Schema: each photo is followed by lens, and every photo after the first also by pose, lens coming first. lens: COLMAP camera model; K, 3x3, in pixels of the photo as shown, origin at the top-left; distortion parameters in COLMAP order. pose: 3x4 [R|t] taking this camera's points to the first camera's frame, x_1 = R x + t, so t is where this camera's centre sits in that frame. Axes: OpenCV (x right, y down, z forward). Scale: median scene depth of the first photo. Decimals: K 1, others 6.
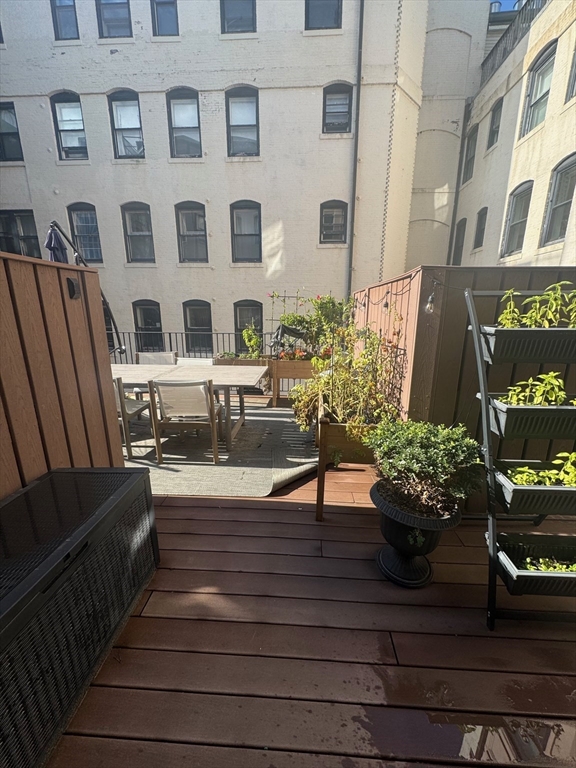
lens RADIAL K [[305.4, 0, 288.0], [0, 305.4, 384.0], [0, 0, 1]] dist [0.000395, 0.004393]
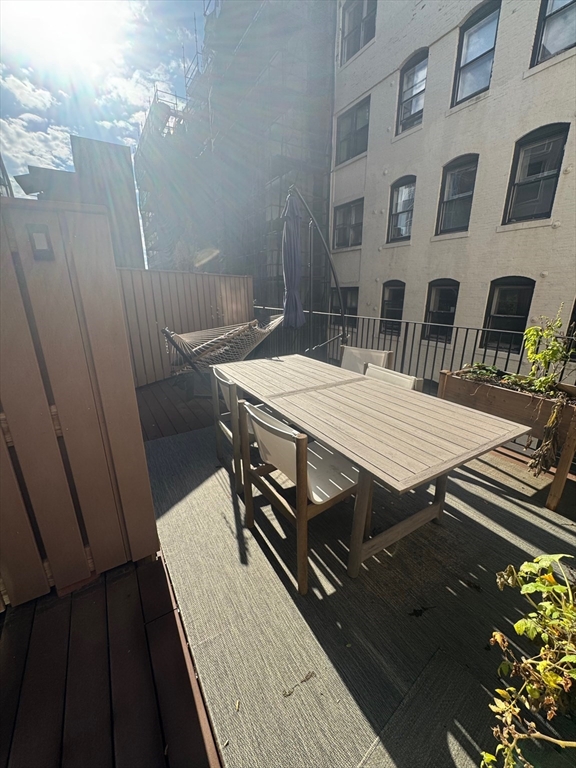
lens RADIAL K [[307.0, 0, 287.3], [0, 307.0, 386.6], [0, 0, 1]] dist [-0.000458, -0.000492]
pose [[0.576798, 0.241743, -0.780298, 0.017743], [-0.195000, 0.968341, 0.155856, -0.039420], [0.793271, 0.062260, 0.605677, 0.180836]]
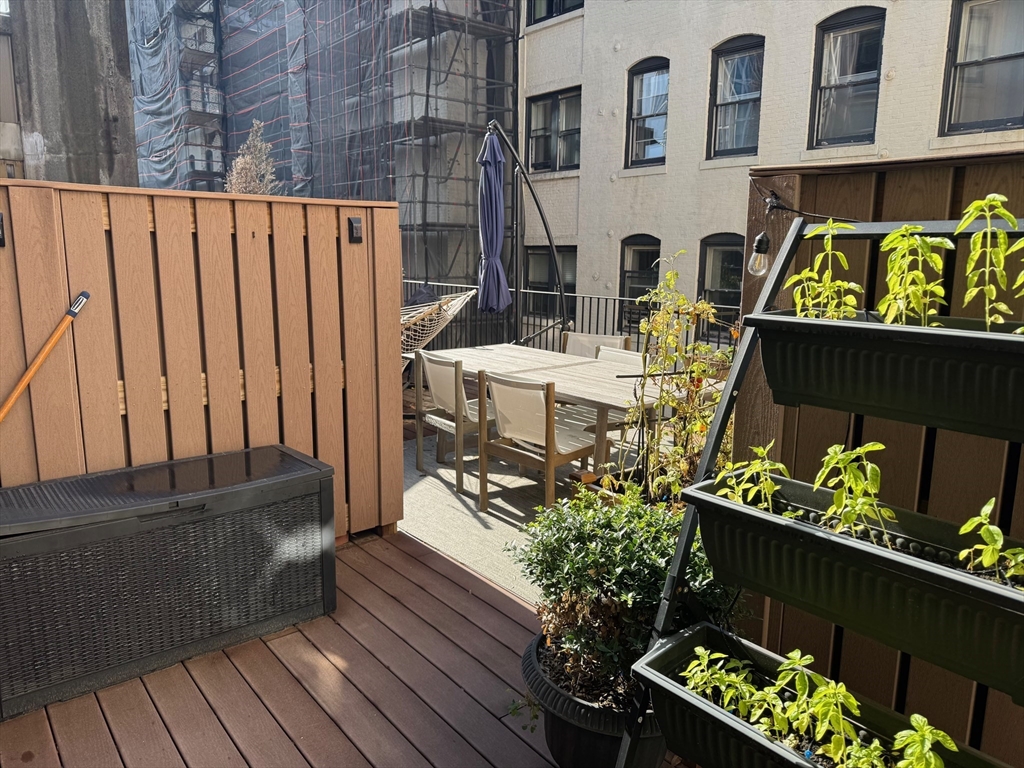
lens RADIAL K [[705.0, 0, 511.8], [0, 705.0, 381.6], [0, 0, 1]] dist [0.125403, -0.178078]
pose [[0.679858, 0.142961, -0.719274, 0.162164], [-0.186032, 0.982352, 0.019412, -0.007391], [0.709355, 0.120610, 0.694455, 0.012126]]
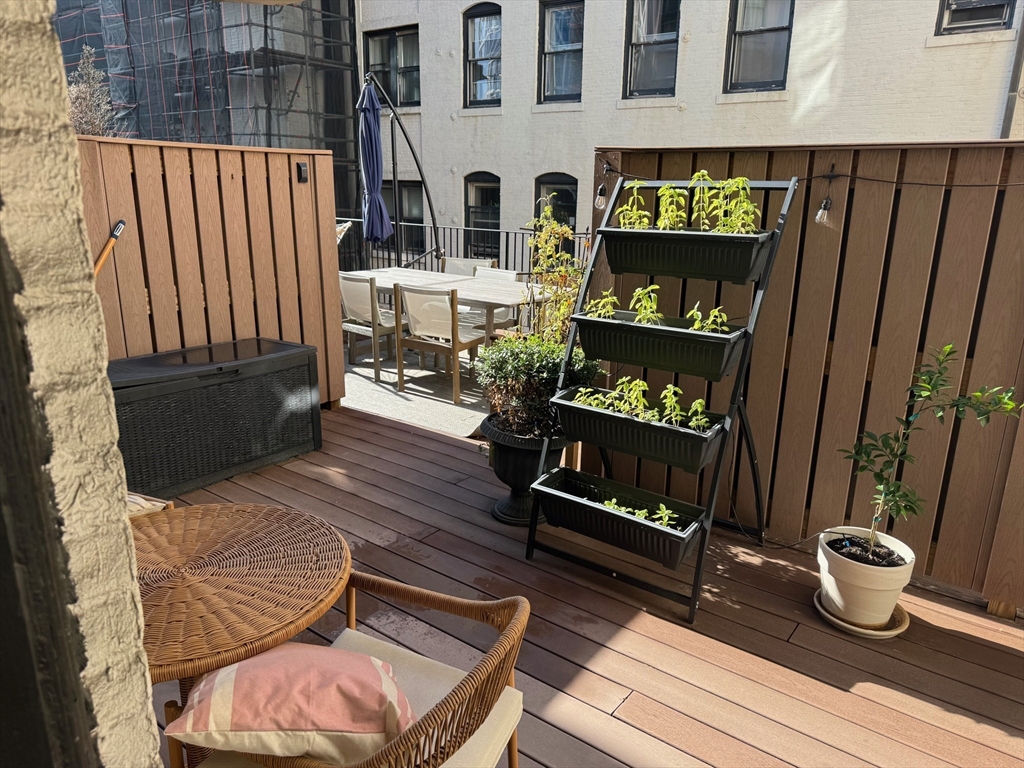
lens RADIAL K [[705.0, 0, 511.8], [0, 705.0, 381.6], [0, 0, 1]] dist [0.125403, -0.178078]
pose [[0.831791, 0.162199, -0.530862, 0.219691], [-0.150307, 0.986442, 0.065885, 0.019720], [0.534351, 0.024990, 0.844893, -0.109983]]
